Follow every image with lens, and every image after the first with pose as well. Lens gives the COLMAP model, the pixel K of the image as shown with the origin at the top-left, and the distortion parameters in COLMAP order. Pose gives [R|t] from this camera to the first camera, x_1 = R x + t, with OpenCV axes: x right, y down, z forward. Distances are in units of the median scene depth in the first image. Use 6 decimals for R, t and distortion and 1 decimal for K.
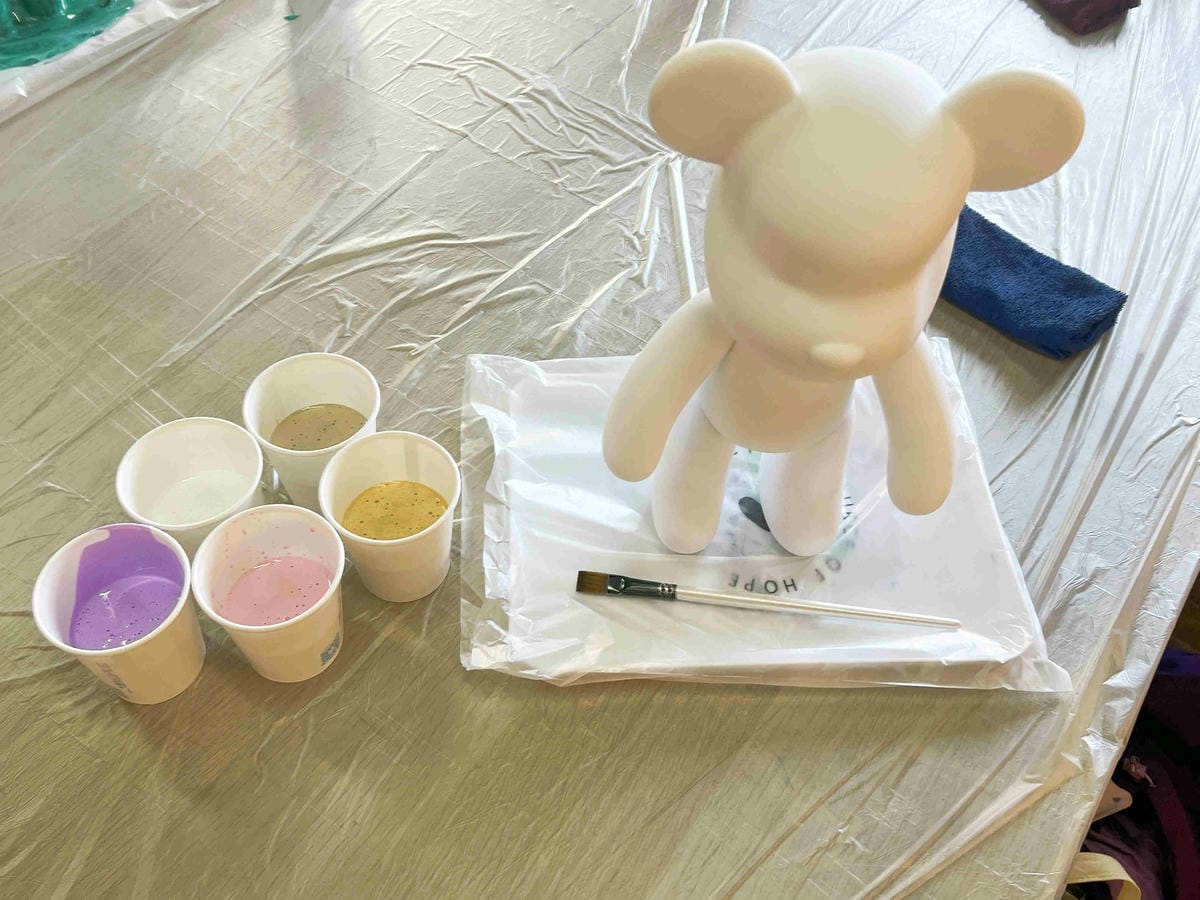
lens RADIAL K [[1120.8, 0, 600.5], [0, 1120.8, 450.5], [0, 0, 1]] dist [0.018654, 0.000000]
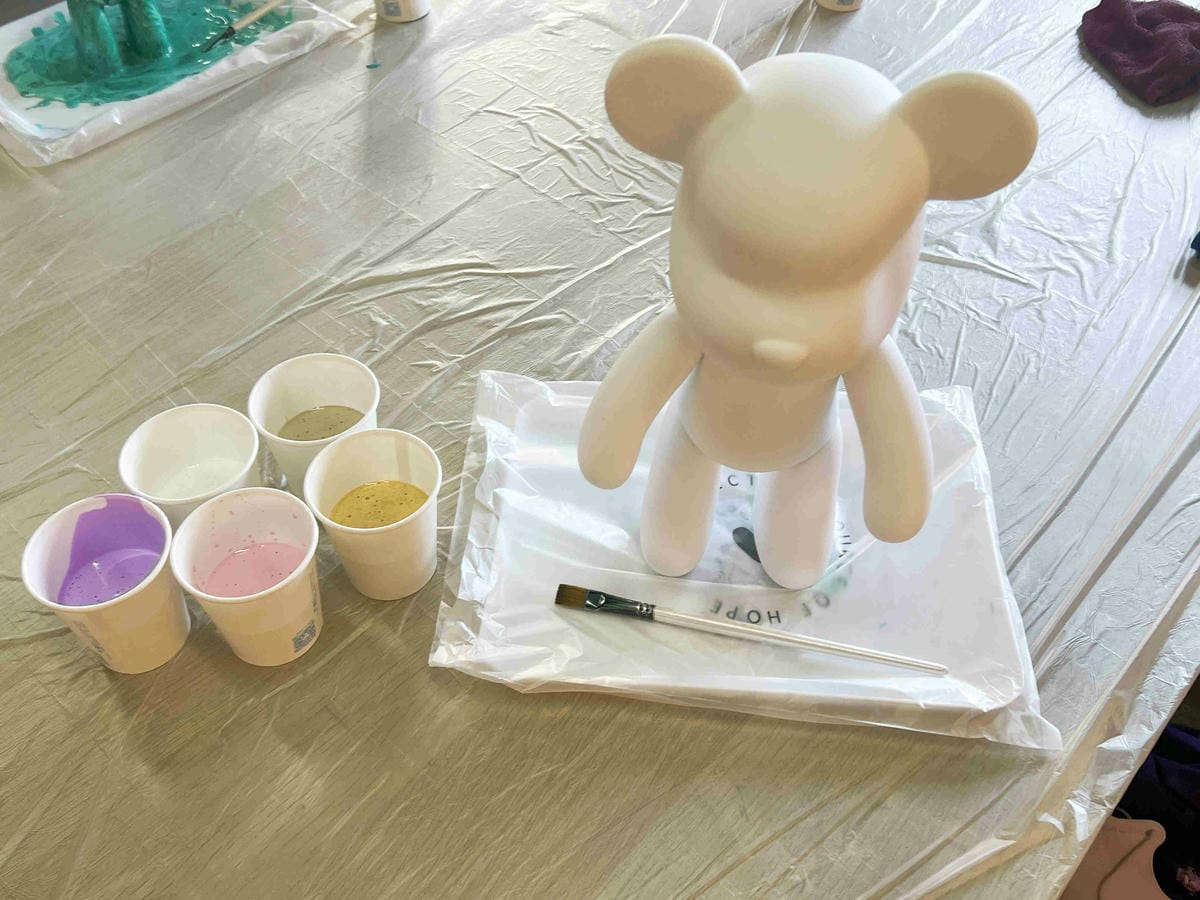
lens RADIAL K [[1120.8, 0, 601.7], [0, 1120.8, 451.3], [0, 0, 1]] dist [0.018654, 0.000000]
pose [[0.991392, 0.065465, -0.113386, 0.123446], [-0.074795, 0.993978, -0.080083, 0.067248], [0.107460, 0.087875, 0.990318, 0.004296]]
